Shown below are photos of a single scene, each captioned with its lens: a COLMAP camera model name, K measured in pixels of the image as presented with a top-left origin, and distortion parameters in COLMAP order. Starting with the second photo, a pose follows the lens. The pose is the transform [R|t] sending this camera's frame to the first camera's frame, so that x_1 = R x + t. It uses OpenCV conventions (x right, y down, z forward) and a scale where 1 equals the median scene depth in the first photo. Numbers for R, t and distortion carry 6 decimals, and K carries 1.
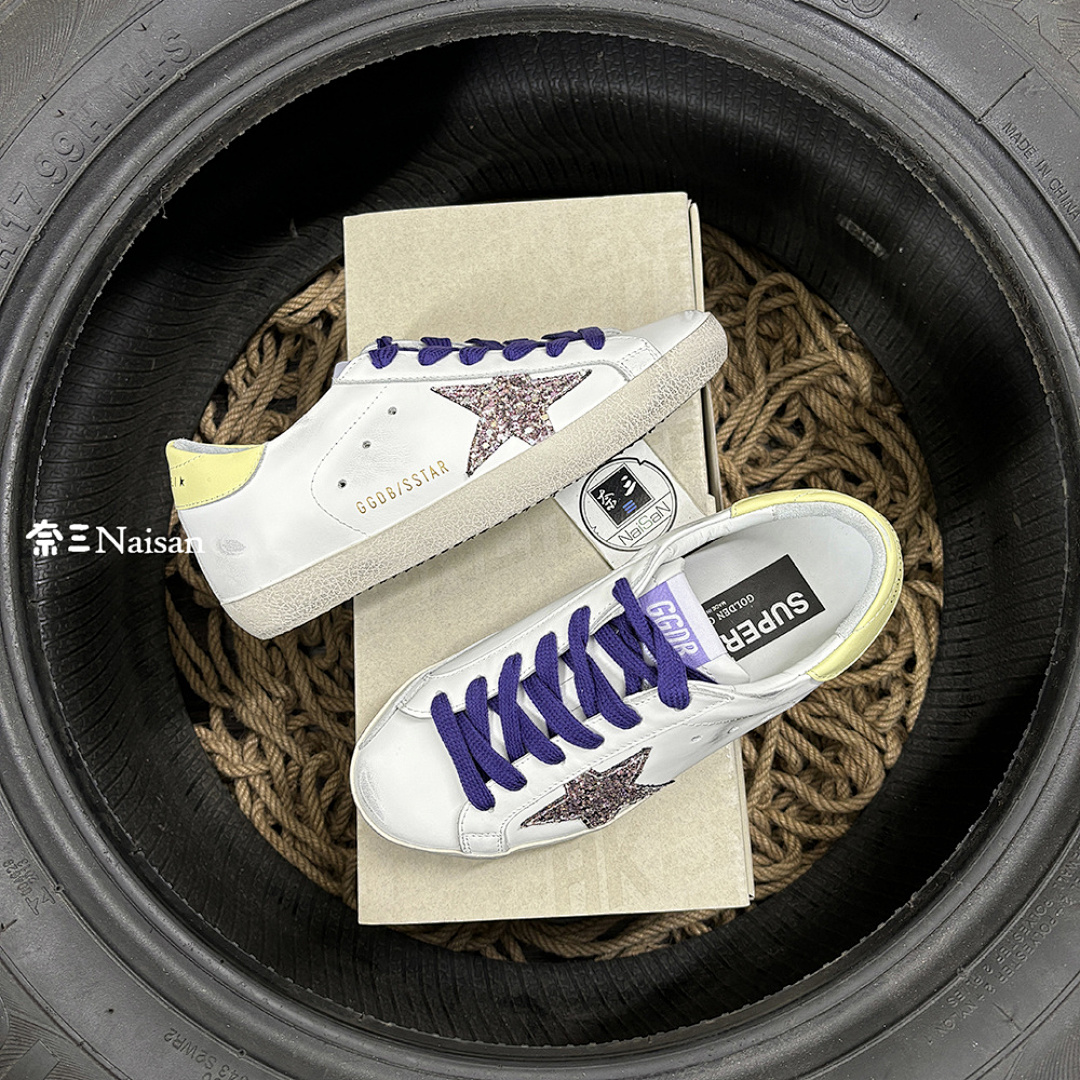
lens RADIAL K [[1027.6, 0, 540.7], [0, 1027.6, 617.2], [0, 0, 1]] dist [0.006006, -0.008506]
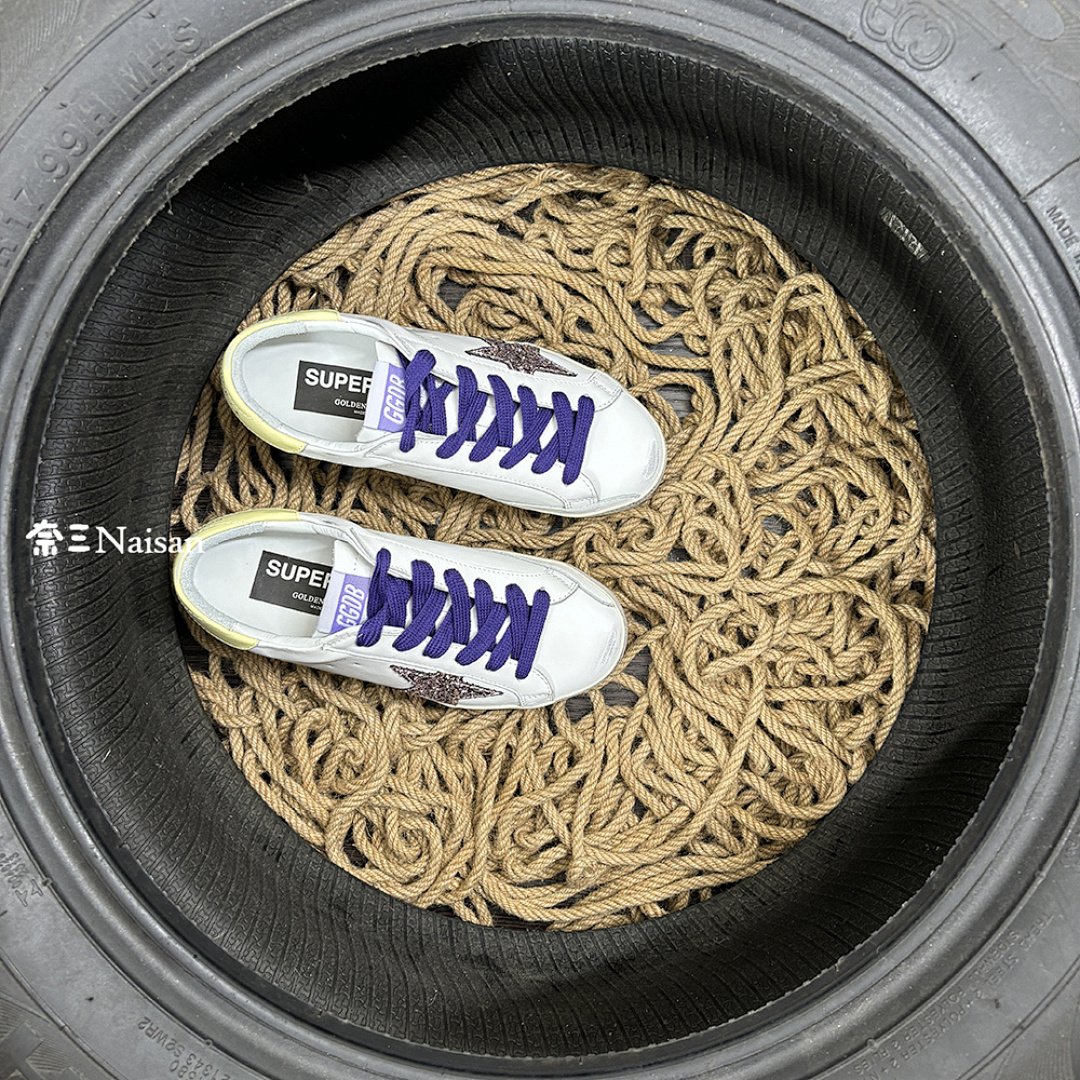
lens RADIAL K [[1007.4, 0, 537.5], [0, 1007.4, 623.6], [0, 0, 1]] dist [0.024336, -0.031024]
pose [[0.995522, 0.093530, -0.013748, 0.021104], [-0.090274, 0.983717, 0.155408, -0.139919], [0.028059, -0.153471, 0.987755, 0.005916]]
